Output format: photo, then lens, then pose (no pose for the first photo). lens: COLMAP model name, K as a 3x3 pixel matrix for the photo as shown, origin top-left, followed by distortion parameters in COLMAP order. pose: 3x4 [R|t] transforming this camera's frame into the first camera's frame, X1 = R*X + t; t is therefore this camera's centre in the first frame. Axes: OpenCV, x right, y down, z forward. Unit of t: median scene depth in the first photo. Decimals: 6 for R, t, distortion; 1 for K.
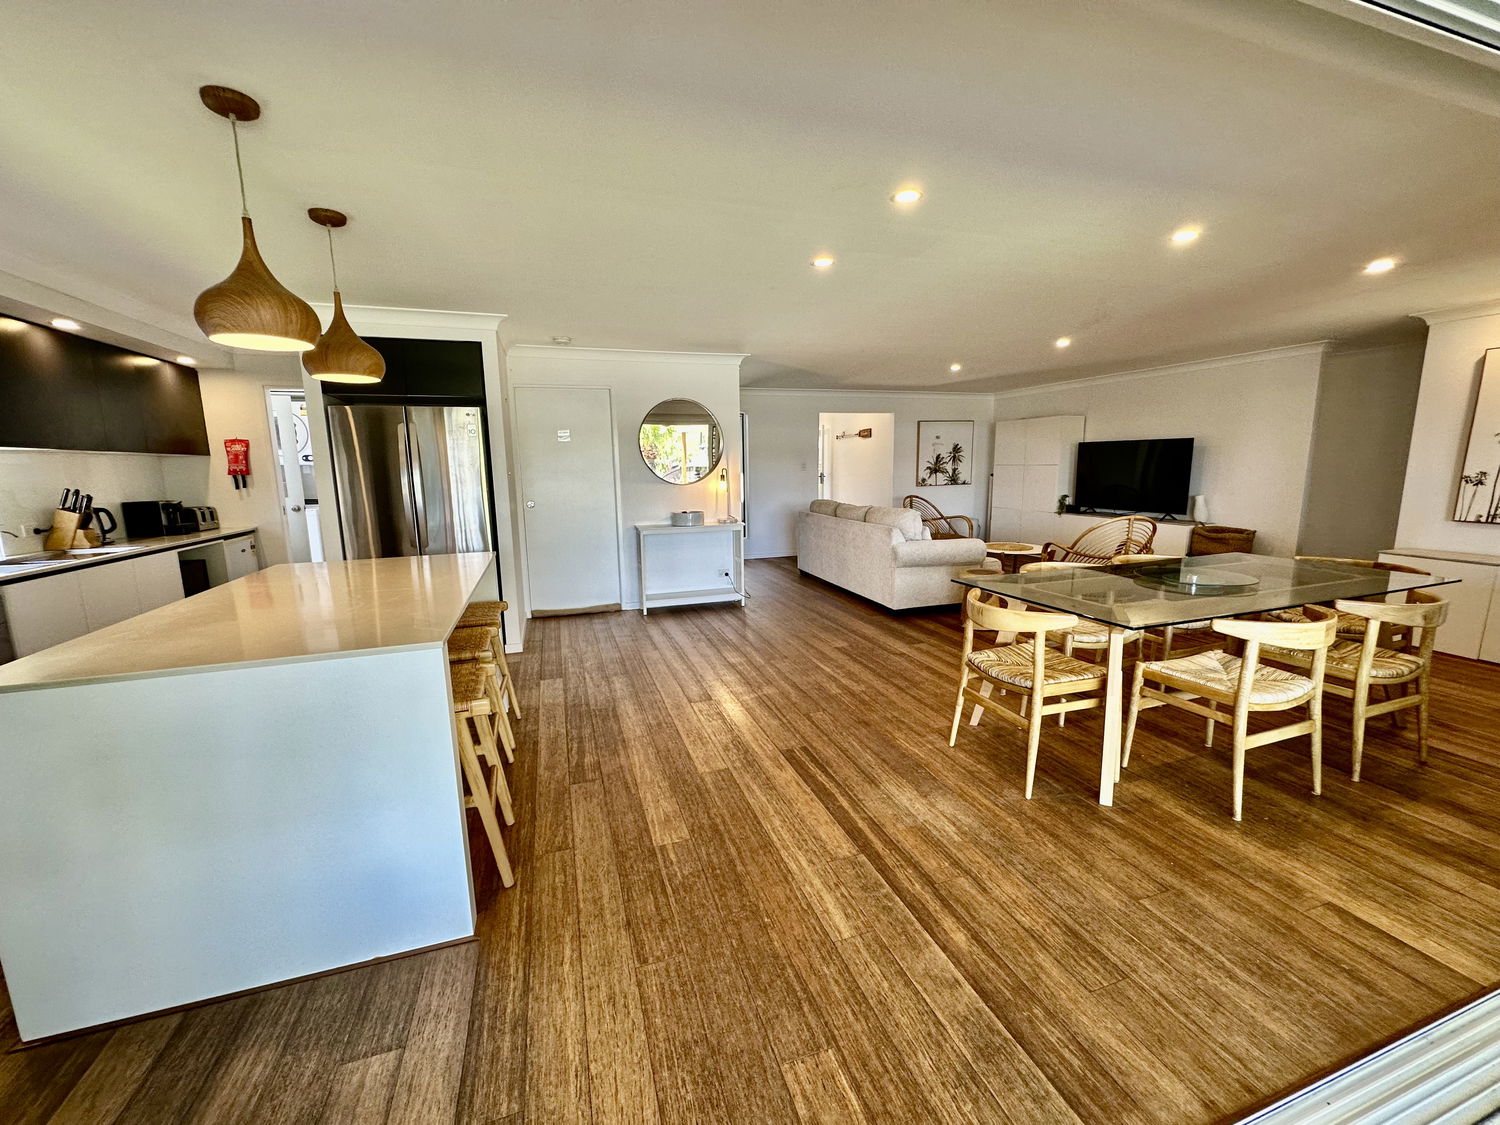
lens RADIAL K [[597.6, 0, 750.0], [0, 597.6, 562.5], [0, 0, 1]] dist [-0.003791, 0.000755]
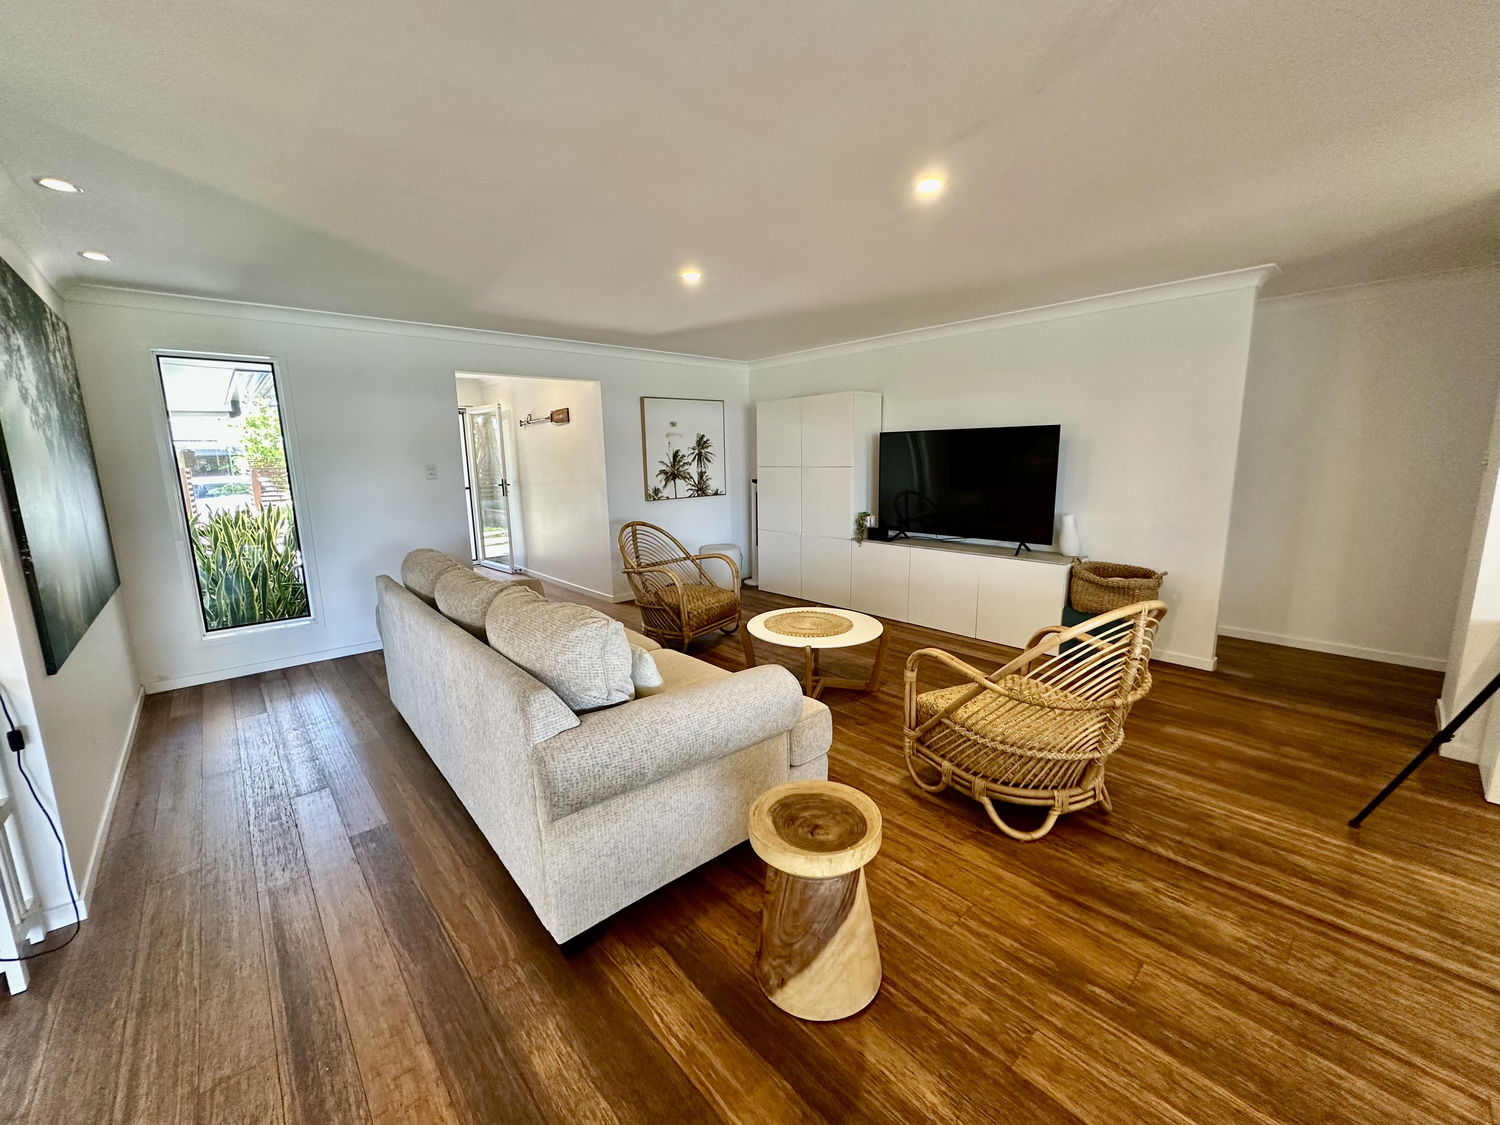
lens RADIAL K [[597.6, 0, 750.0], [0, 597.6, 562.5], [0, 0, 1]] dist [-0.003791, 0.000755]
pose [[0.916244, -0.068465, 0.394728, 0.148386], [0.067391, 0.997589, 0.016602, -0.077714], [-0.394913, 0.011389, 0.918648, 0.445520]]
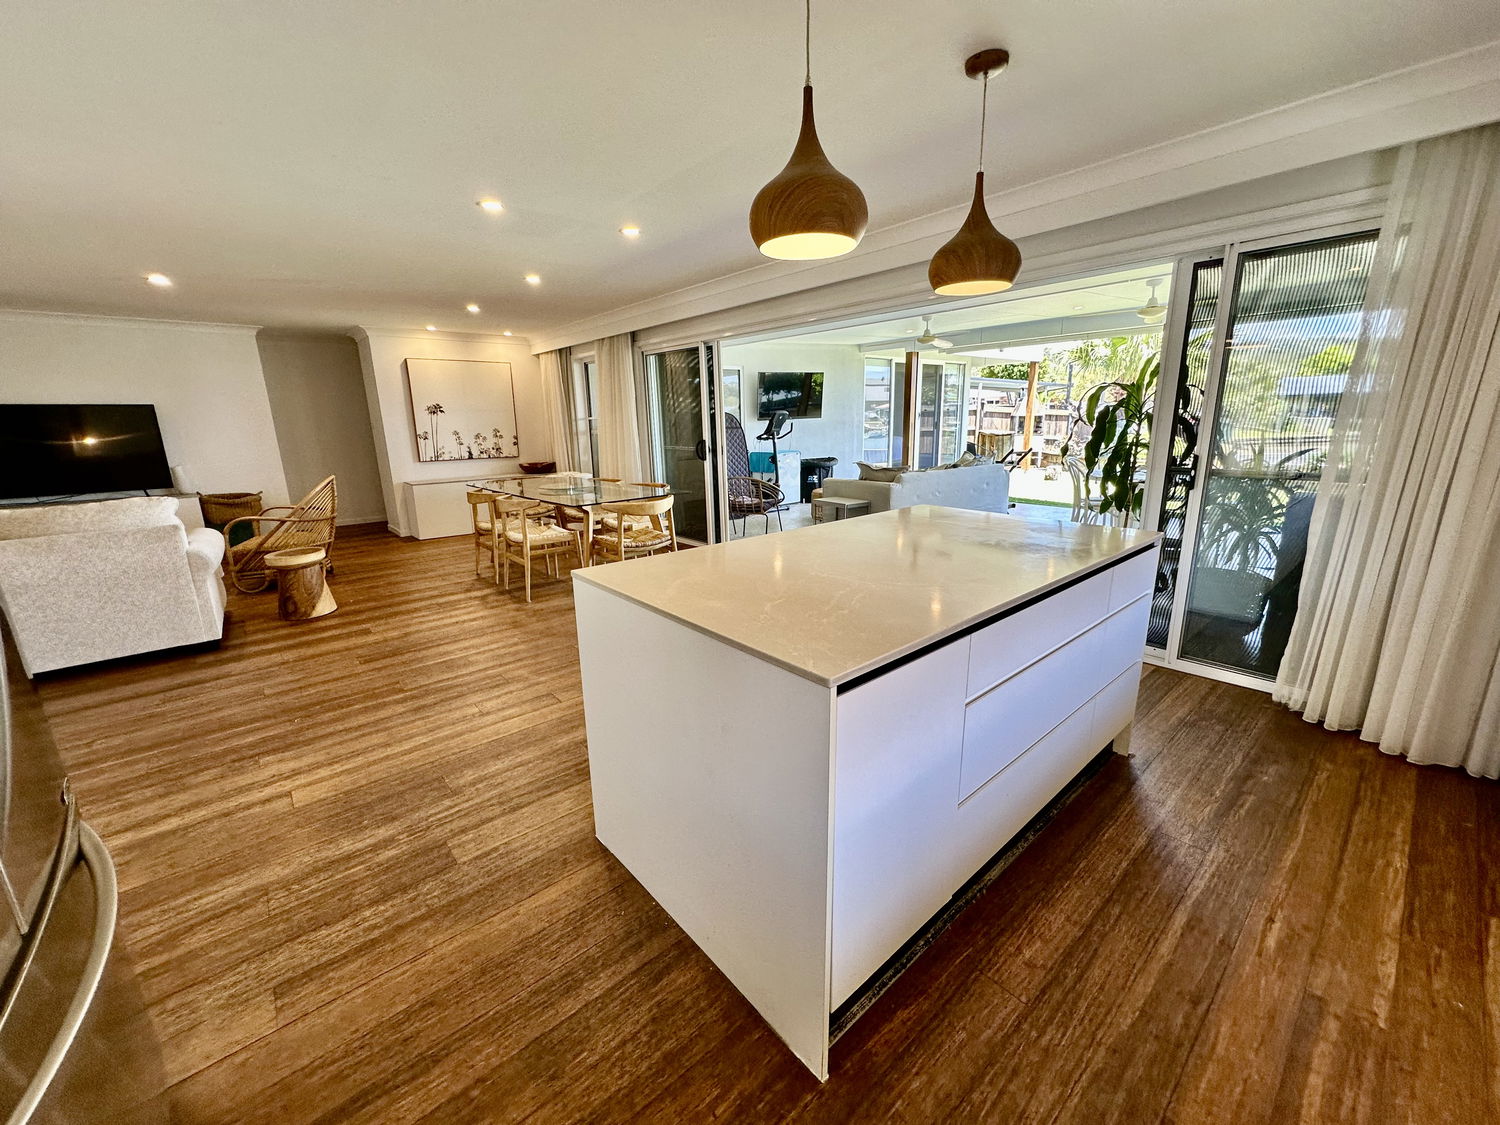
lens RADIAL K [[597.6, 0, 750.0], [0, 597.6, 562.5], [0, 0, 1]] dist [-0.003791, 0.000755]
pose [[-0.379363, -0.198687, 0.903663, -0.399381], [0.175519, 0.943483, 0.281127, -0.060794], [-0.908447, 0.265259, -0.323049, 0.423431]]
